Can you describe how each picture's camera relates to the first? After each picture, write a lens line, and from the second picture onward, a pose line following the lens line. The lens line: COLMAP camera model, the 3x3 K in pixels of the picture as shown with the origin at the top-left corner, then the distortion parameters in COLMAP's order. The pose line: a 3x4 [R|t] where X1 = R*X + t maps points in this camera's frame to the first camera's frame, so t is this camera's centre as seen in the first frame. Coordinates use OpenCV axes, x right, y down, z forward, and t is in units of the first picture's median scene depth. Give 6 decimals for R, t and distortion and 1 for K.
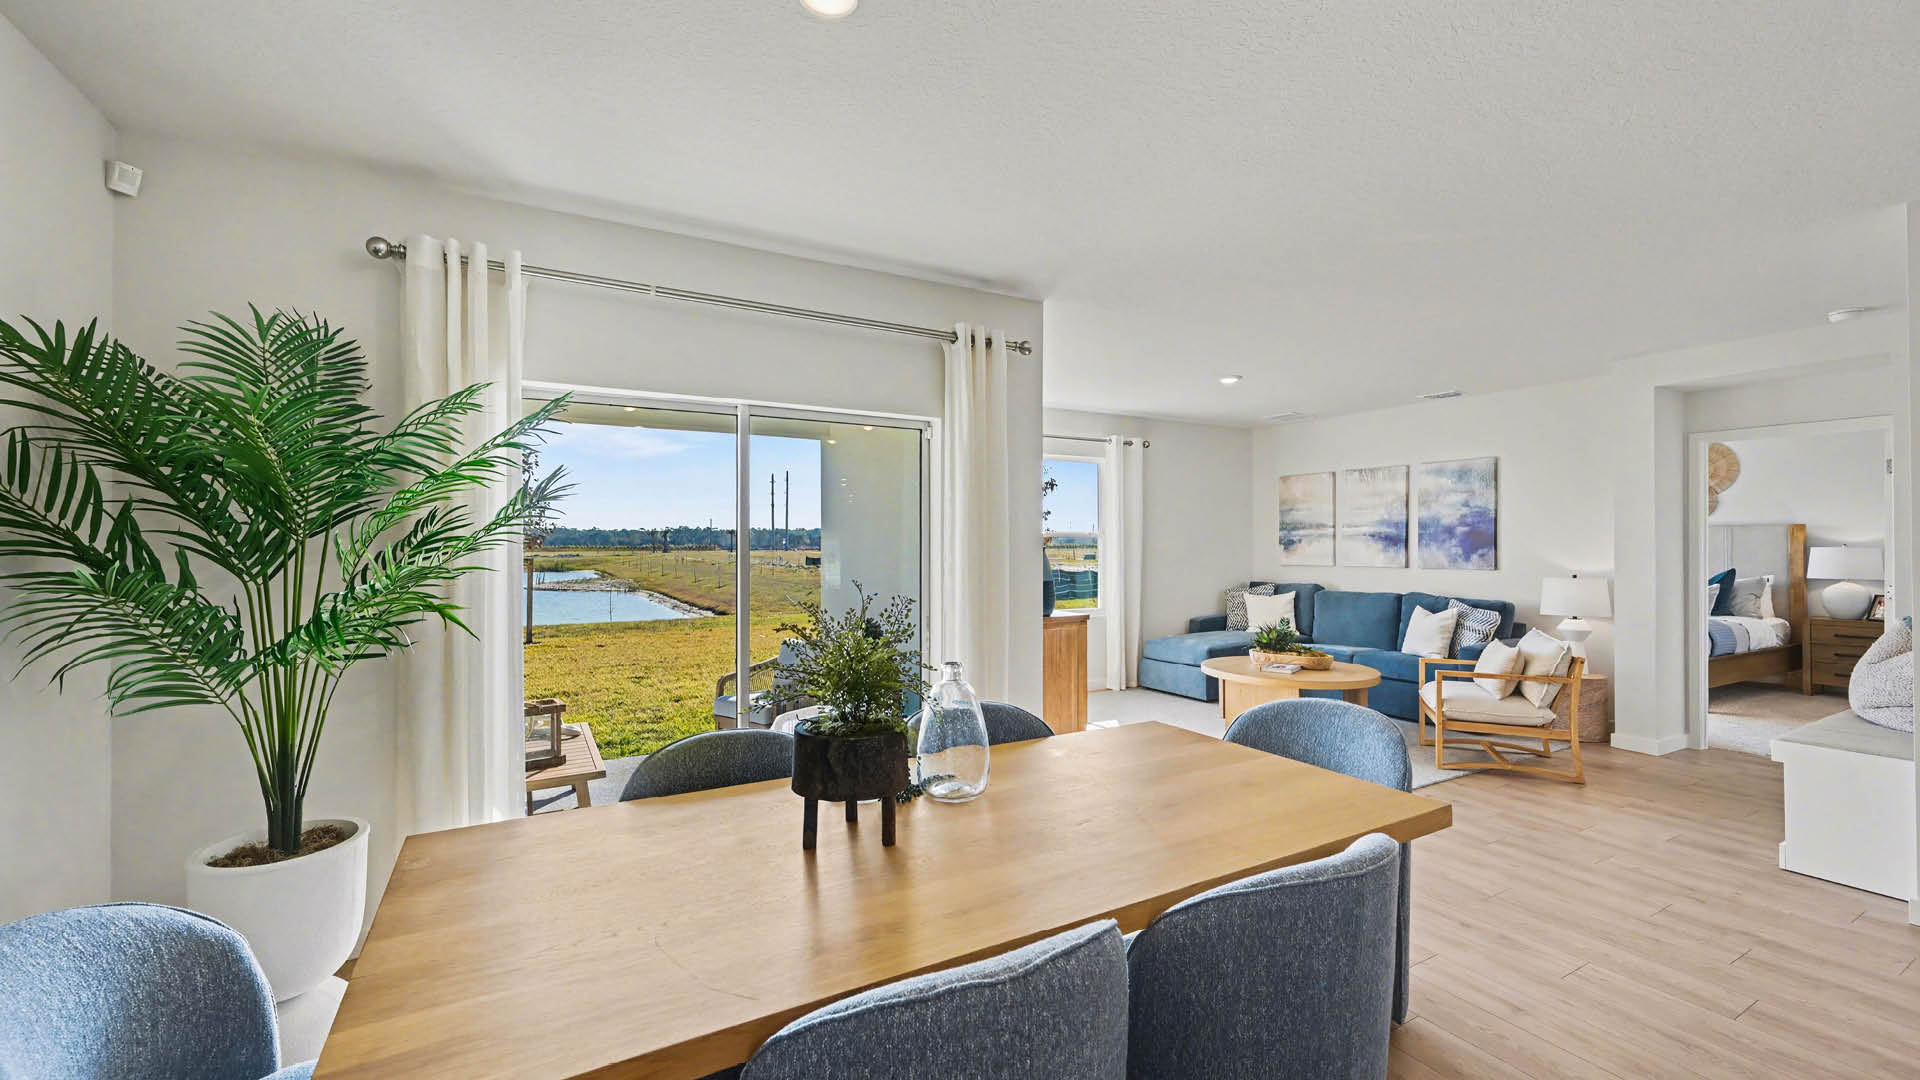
lens RADIAL K [[772.2, 0, 962.2], [0, 772.2, 538.0], [0, 0, 1]] dist [0.011028, -0.001271]
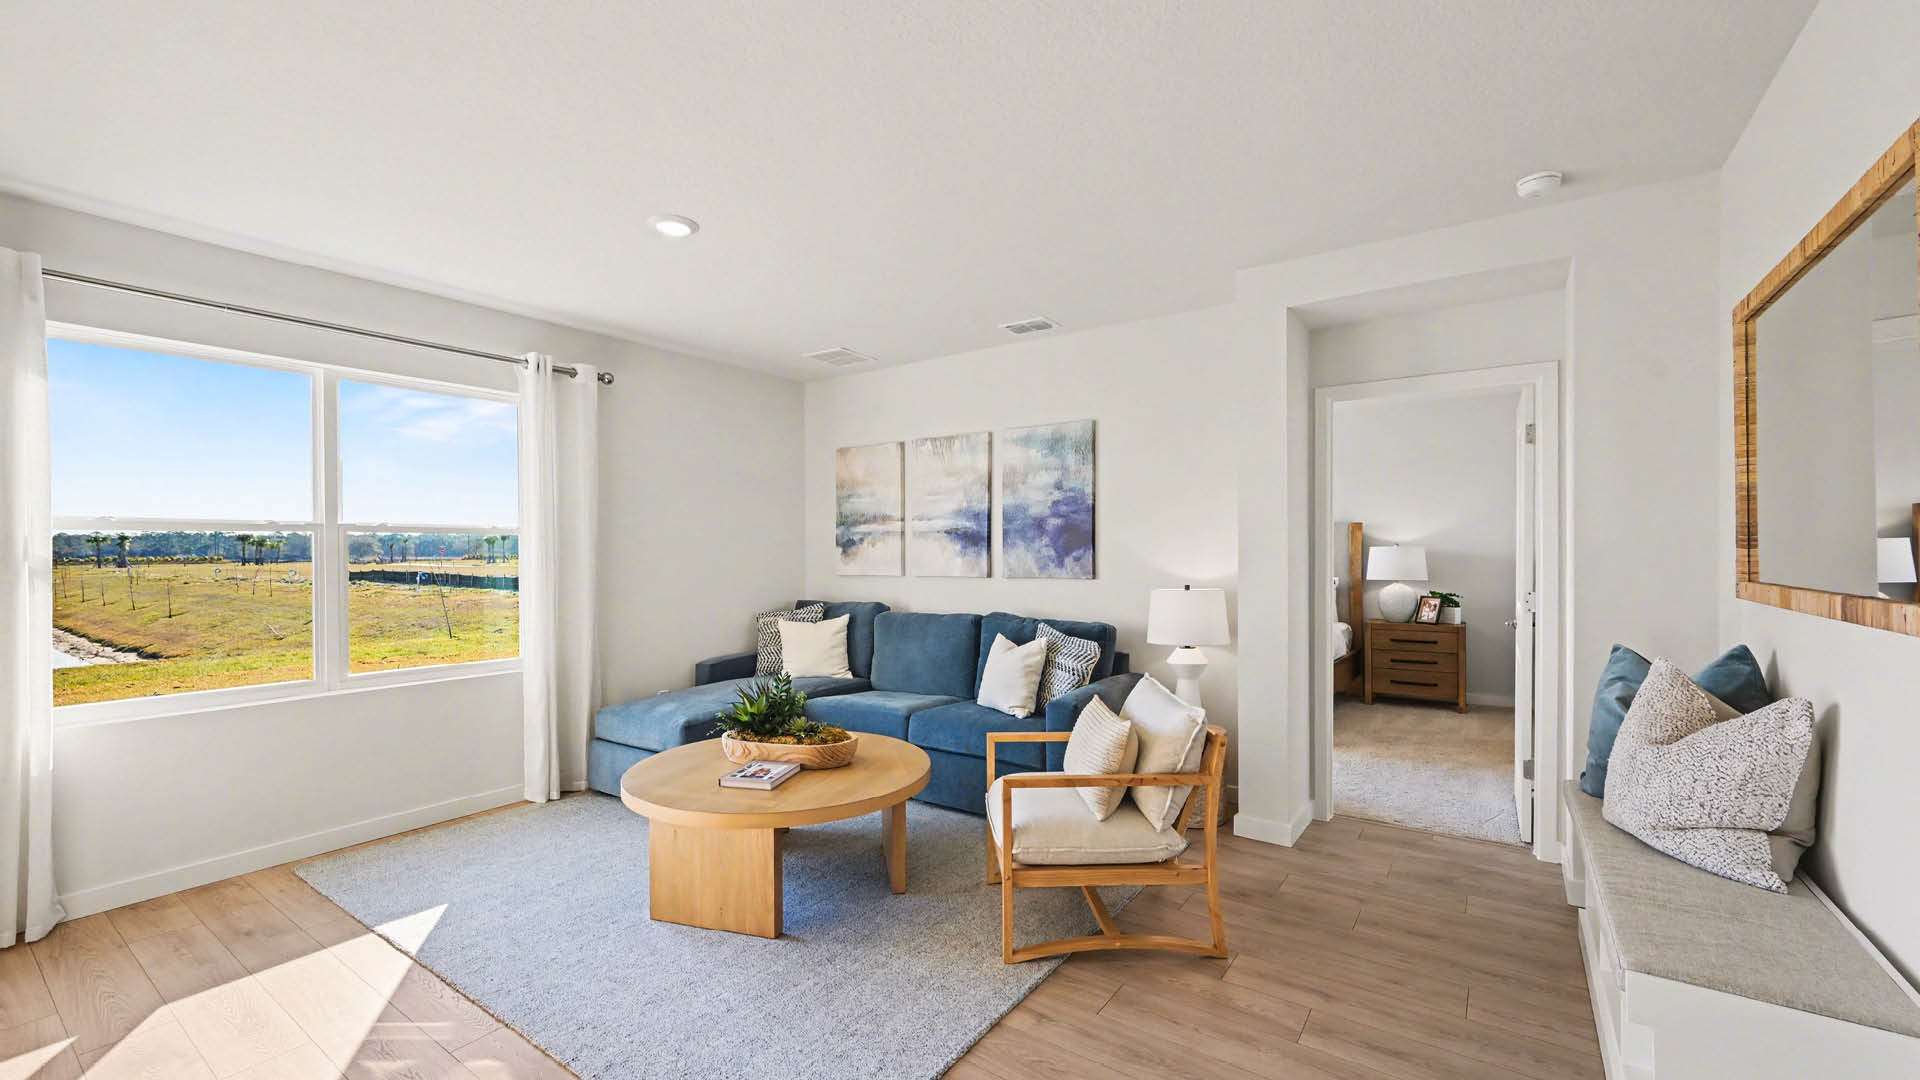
lens RADIAL K [[772.2, 0, 961.6], [0, 772.2, 549.3], [0, 0, 1]] dist [0.011028, -0.001271]
pose [[0.906399, -0.004629, 0.422398, 0.247246], [0.002736, 0.999983, 0.005088, 0.009166], [-0.422414, -0.003456, 0.906396, 0.363372]]
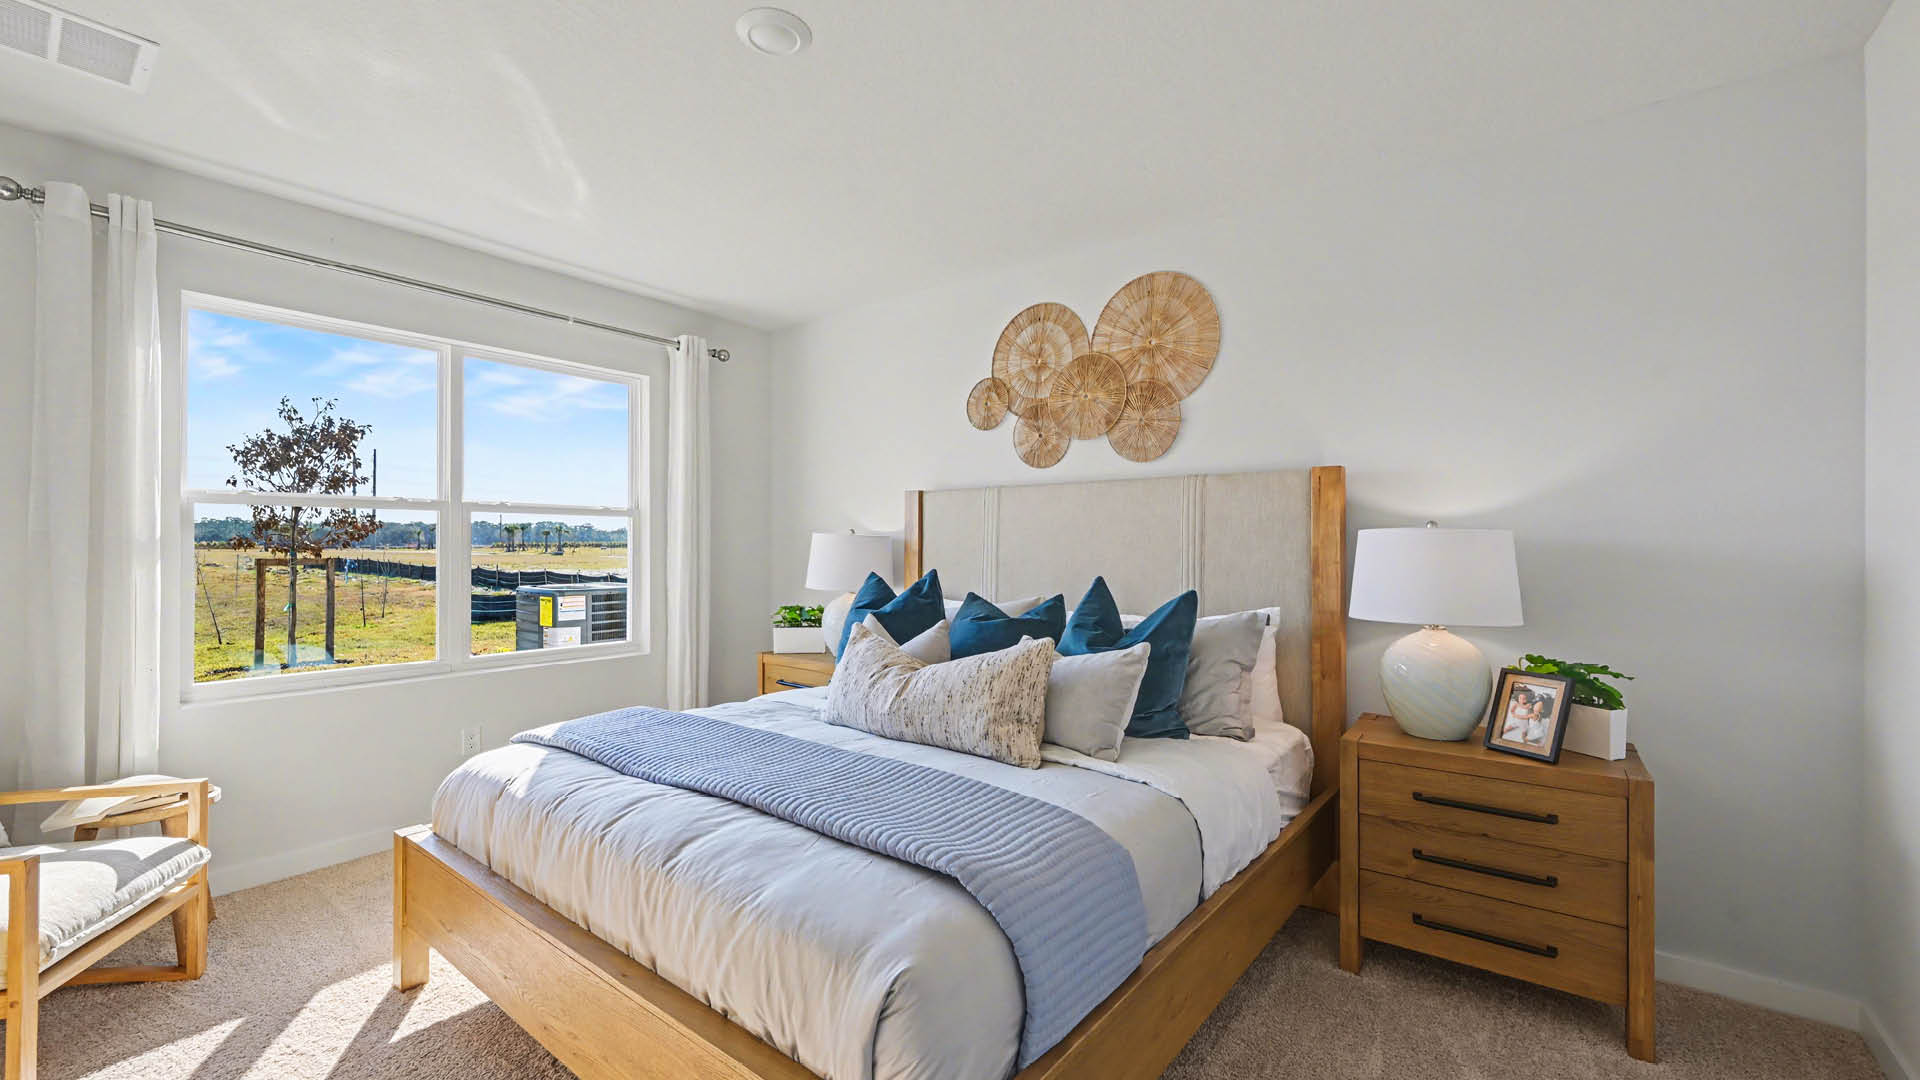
lens RADIAL K [[772.2, 0, 955.5], [0, 772.2, 538.4], [0, 0, 1]] dist [0.011028, -0.001271]
pose [[0.922117, 0.003010, 0.386899, 0.790765], [-0.004643, 0.999984, 0.003285, 0.016118], [-0.386883, -0.004826, 0.922116, 0.754634]]
